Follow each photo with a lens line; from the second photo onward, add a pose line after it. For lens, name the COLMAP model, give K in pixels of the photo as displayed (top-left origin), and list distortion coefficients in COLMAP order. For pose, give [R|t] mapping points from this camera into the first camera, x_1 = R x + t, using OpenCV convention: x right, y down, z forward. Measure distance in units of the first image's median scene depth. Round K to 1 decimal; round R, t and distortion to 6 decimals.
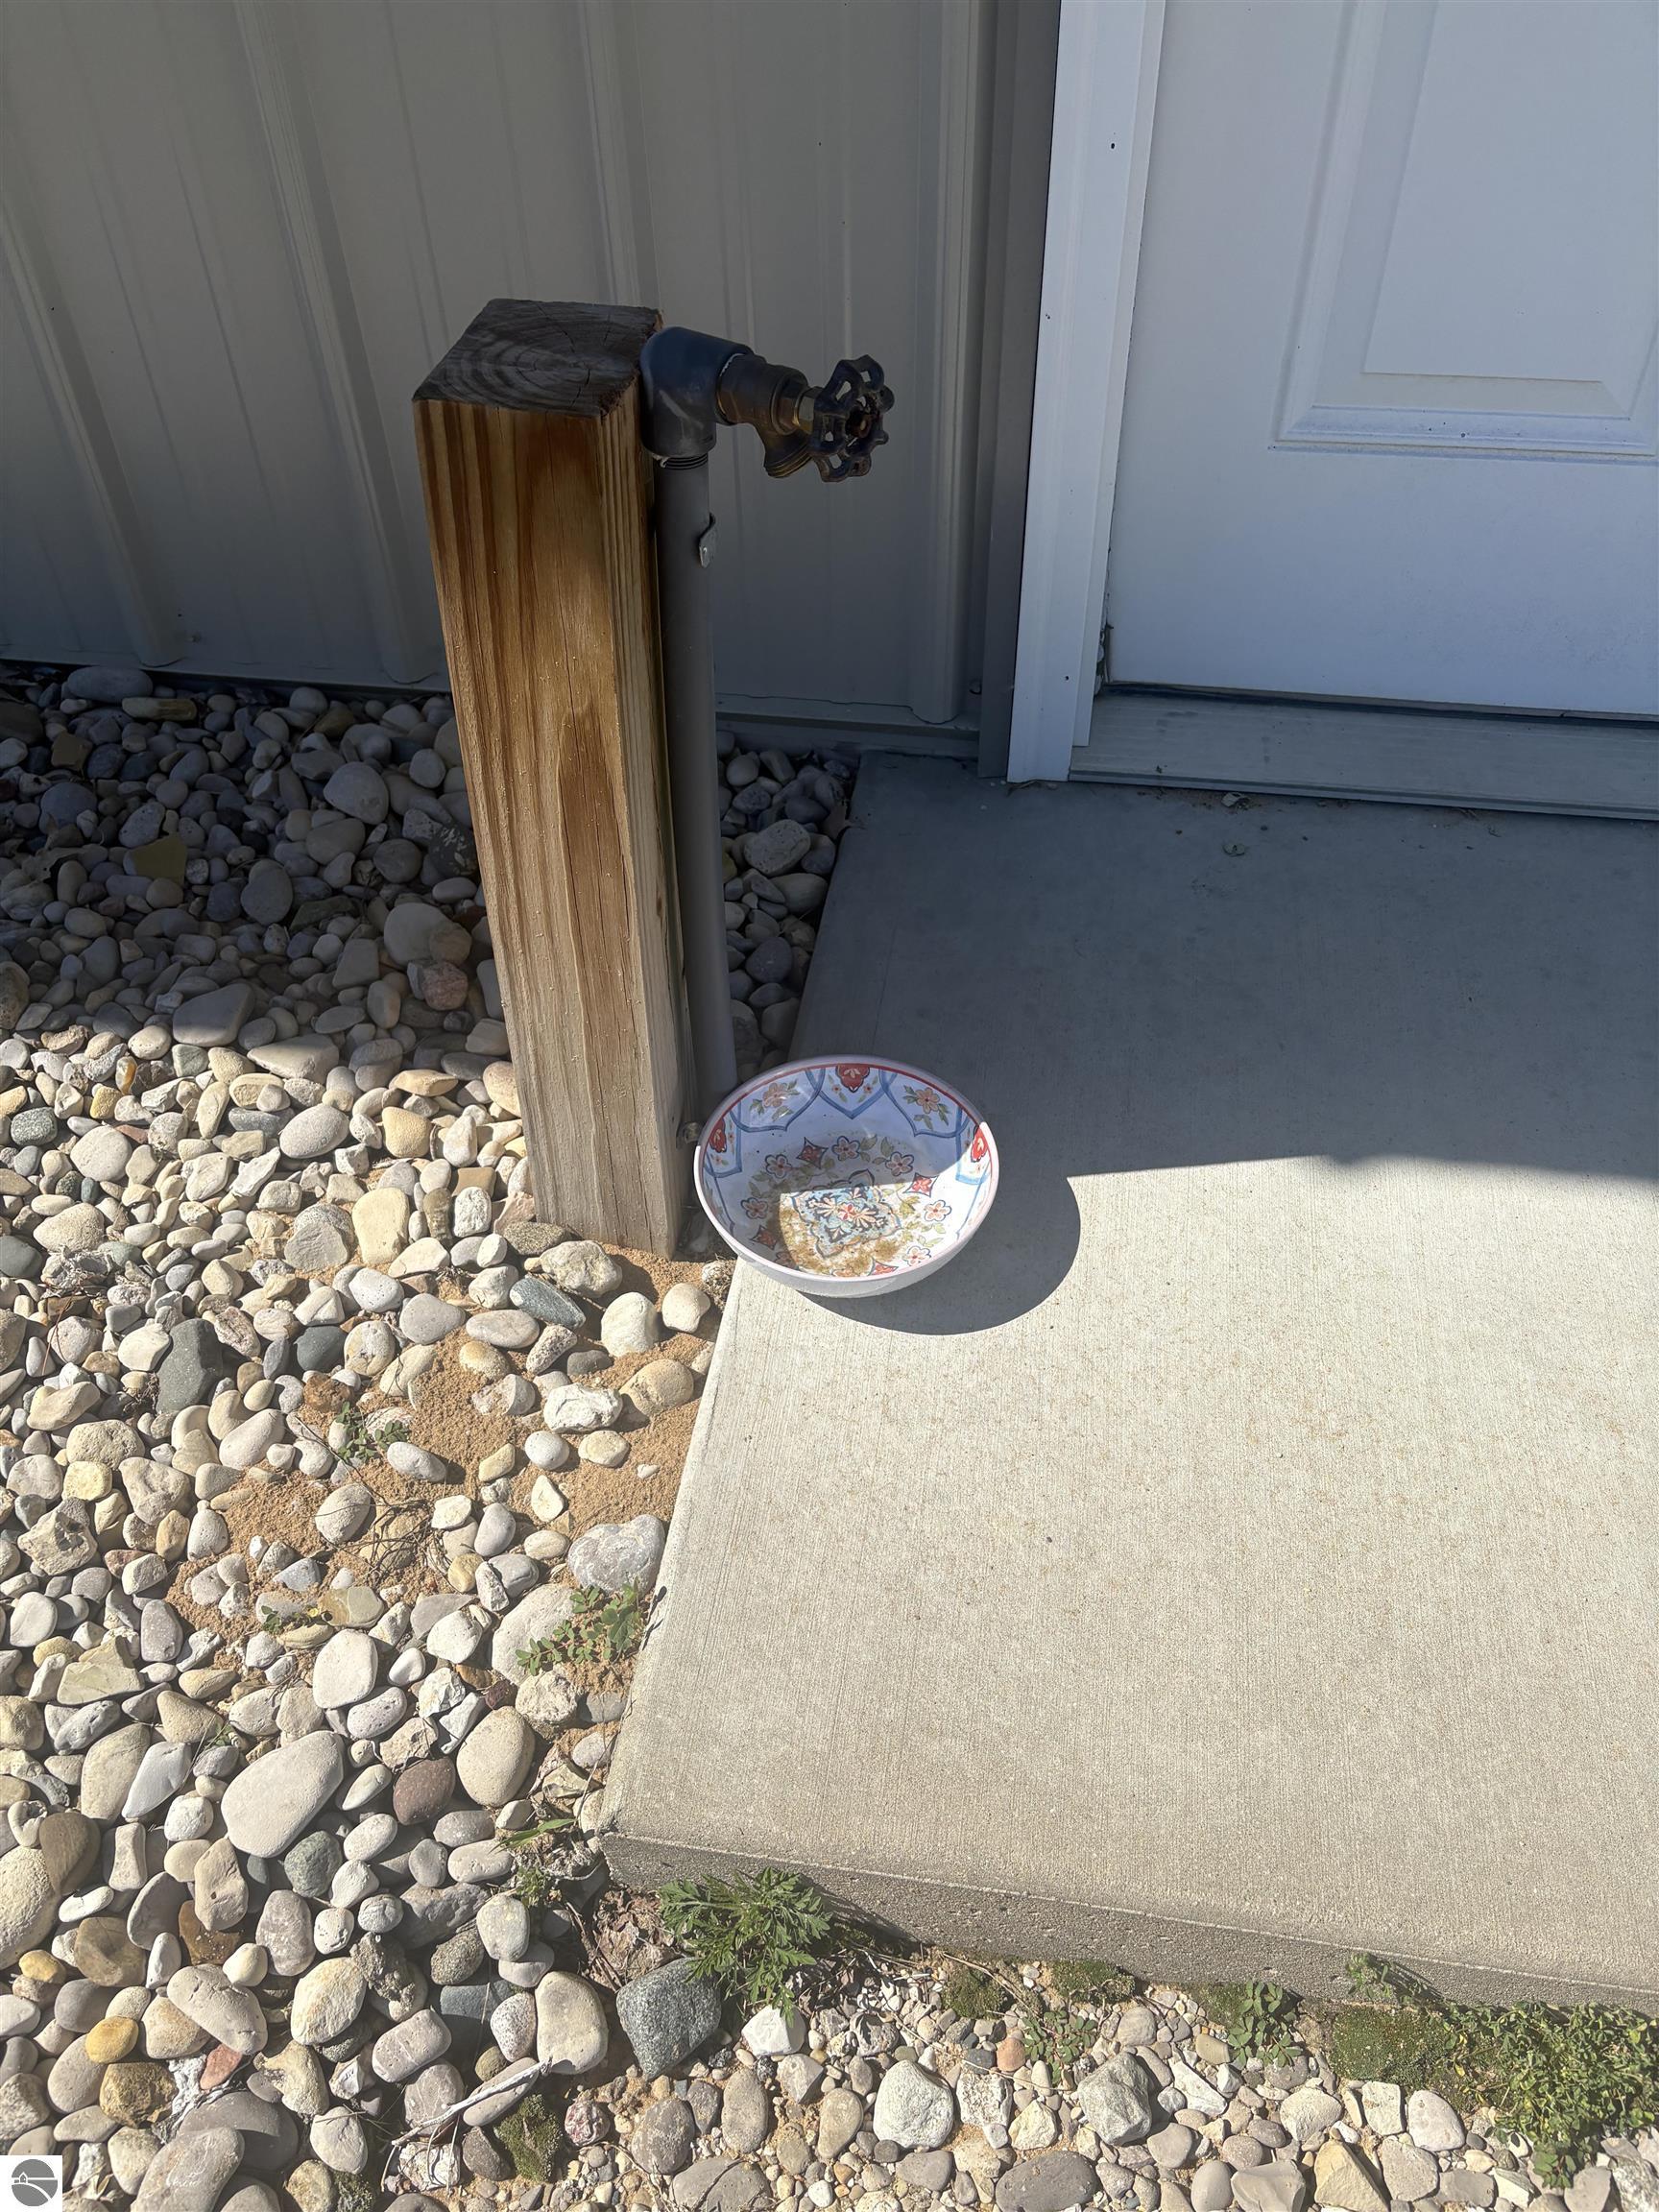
lens RADIAL K [[1675.8, 0, 818.8], [0, 1675.8, 1119.4], [0, 0, 1]] dist [0.036258, -0.013052]
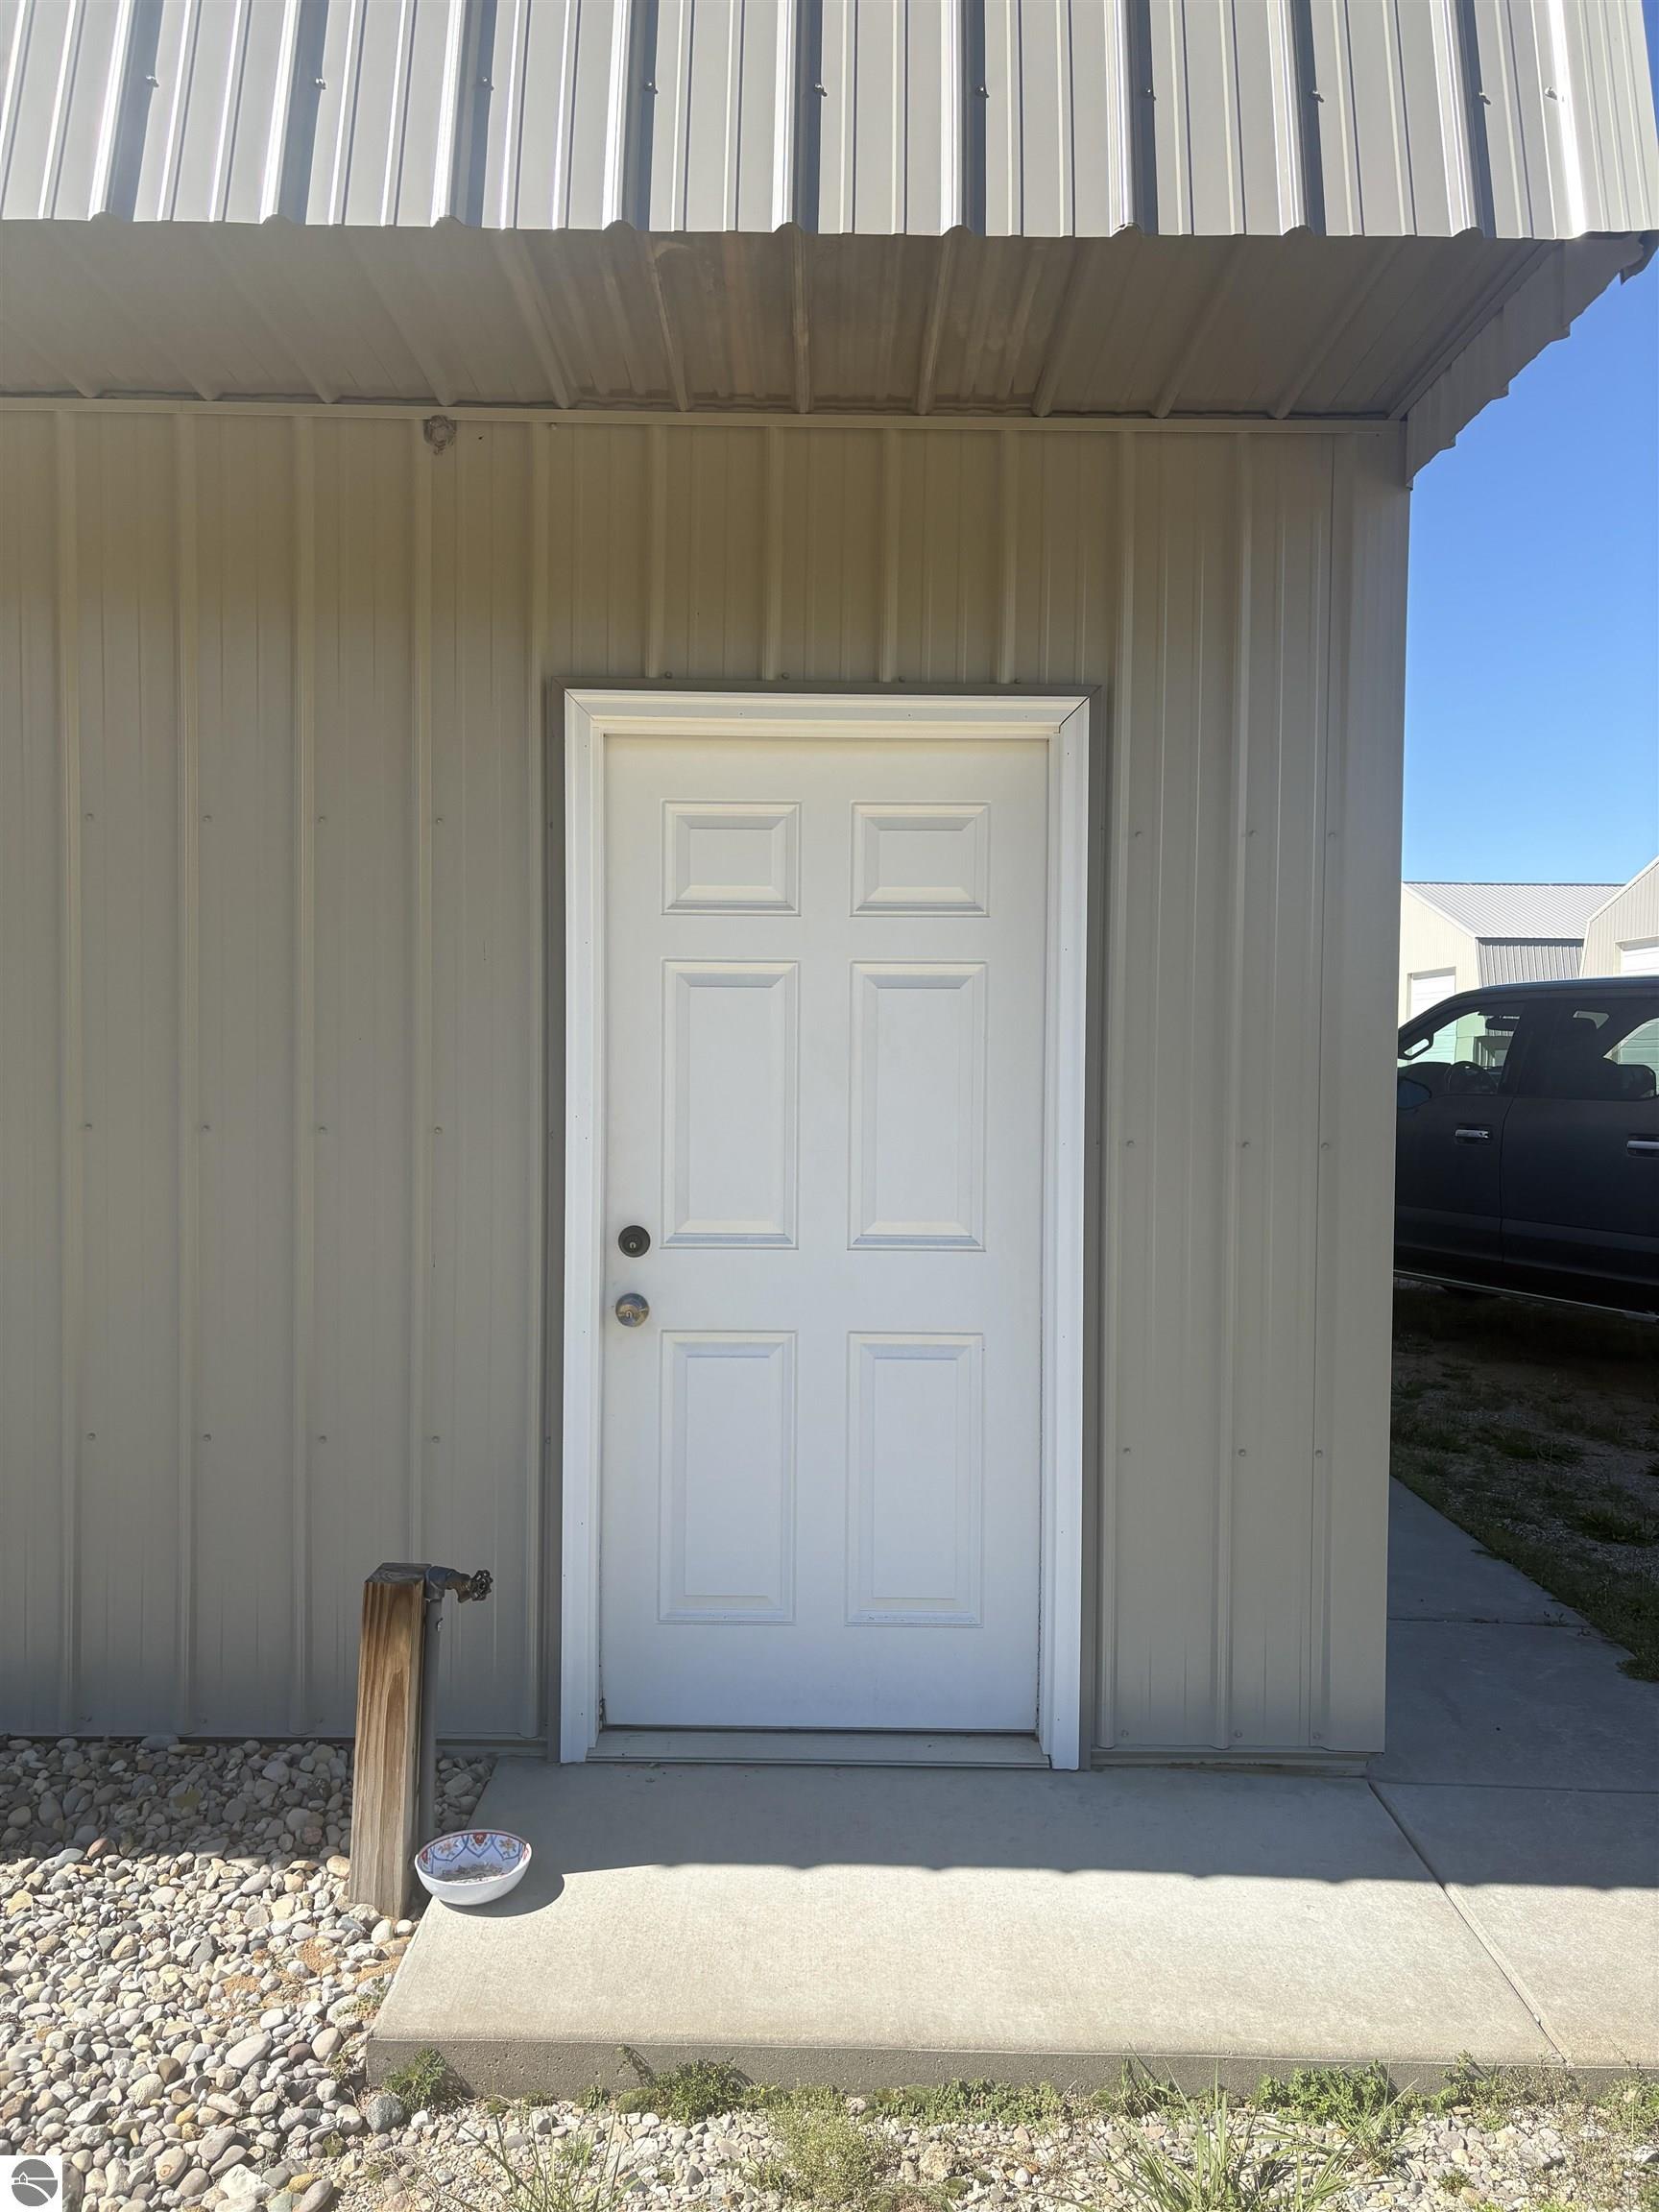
lens RADIAL K [[1675.8, 0, 826.0], [0, 1675.8, 1118.2], [0, 0, 1]] dist [0.036258, -0.013052]
pose [[0.988234, 0.027937, 0.150378, 0.128155], [0.084173, 0.721565, -0.687211, 1.027993], [-0.127705, 0.691783, 0.710723, -1.736321]]
